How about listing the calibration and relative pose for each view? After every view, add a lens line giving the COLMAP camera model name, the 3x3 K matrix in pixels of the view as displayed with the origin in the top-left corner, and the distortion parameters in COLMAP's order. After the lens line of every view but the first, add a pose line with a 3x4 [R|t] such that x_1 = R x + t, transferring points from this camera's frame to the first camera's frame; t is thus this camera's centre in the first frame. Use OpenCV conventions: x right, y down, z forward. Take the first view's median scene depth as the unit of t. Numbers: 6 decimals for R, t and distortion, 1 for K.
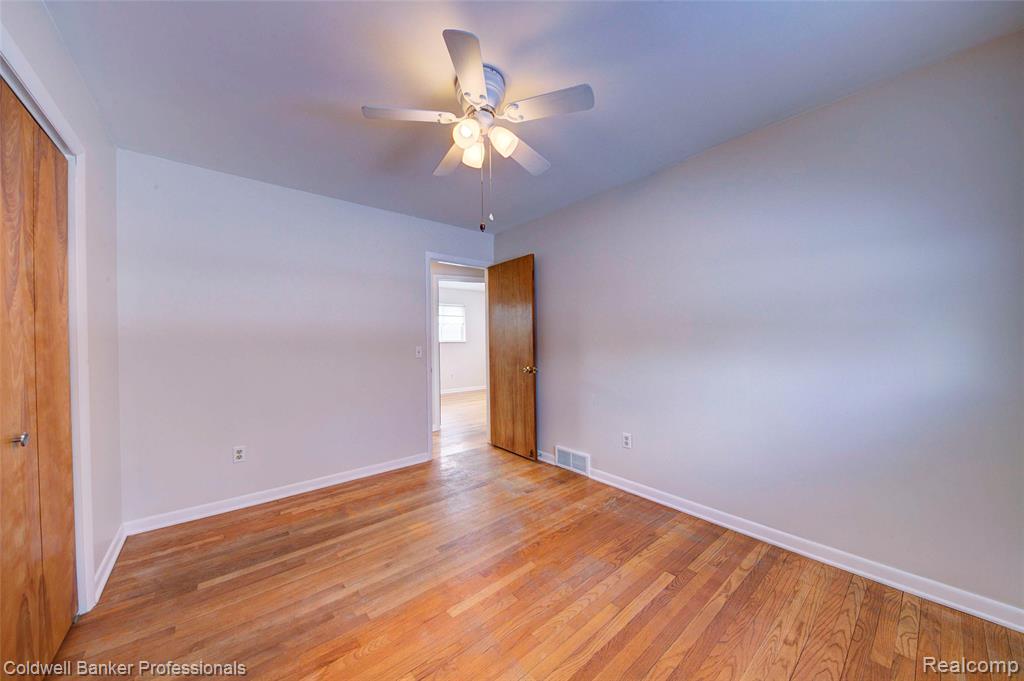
lens RADIAL K [[352.0, 0, 512.7], [0, 352.0, 341.7], [0, 0, 1]] dist [0.013177, -0.007372]
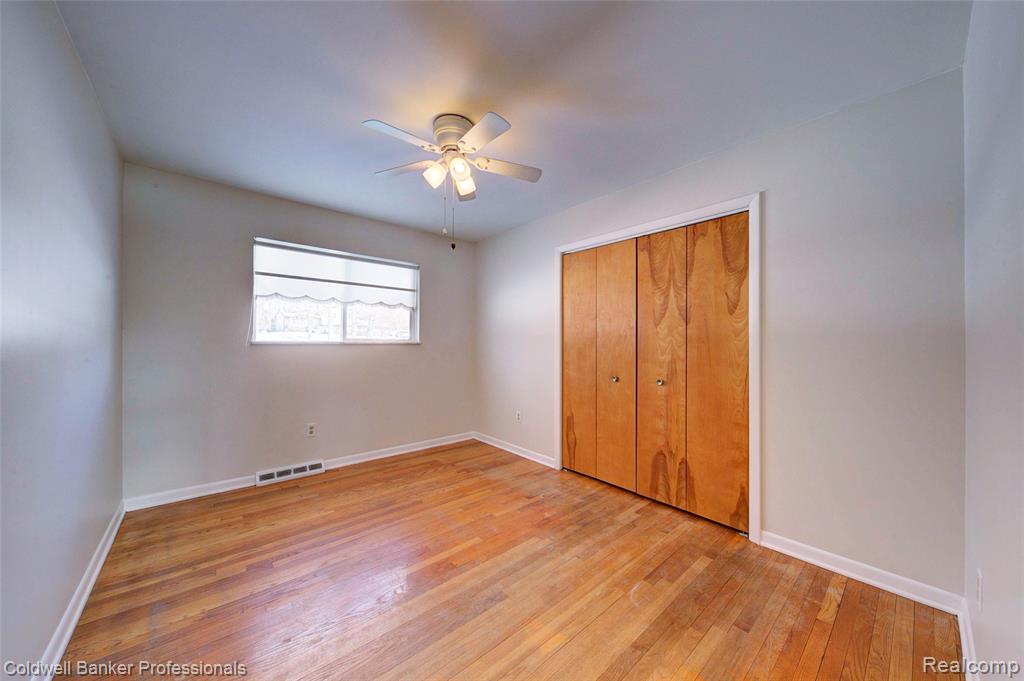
lens RADIAL K [[352.0, 0, 512.7], [0, 352.0, 341.7], [0, 0, 1]] dist [0.013177, -0.007372]
pose [[-0.999827, 0.005152, -0.017852, -0.246074], [0.005061, 0.999974, 0.005131, -0.004128], [0.017878, 0.005040, -0.999827, 2.072304]]
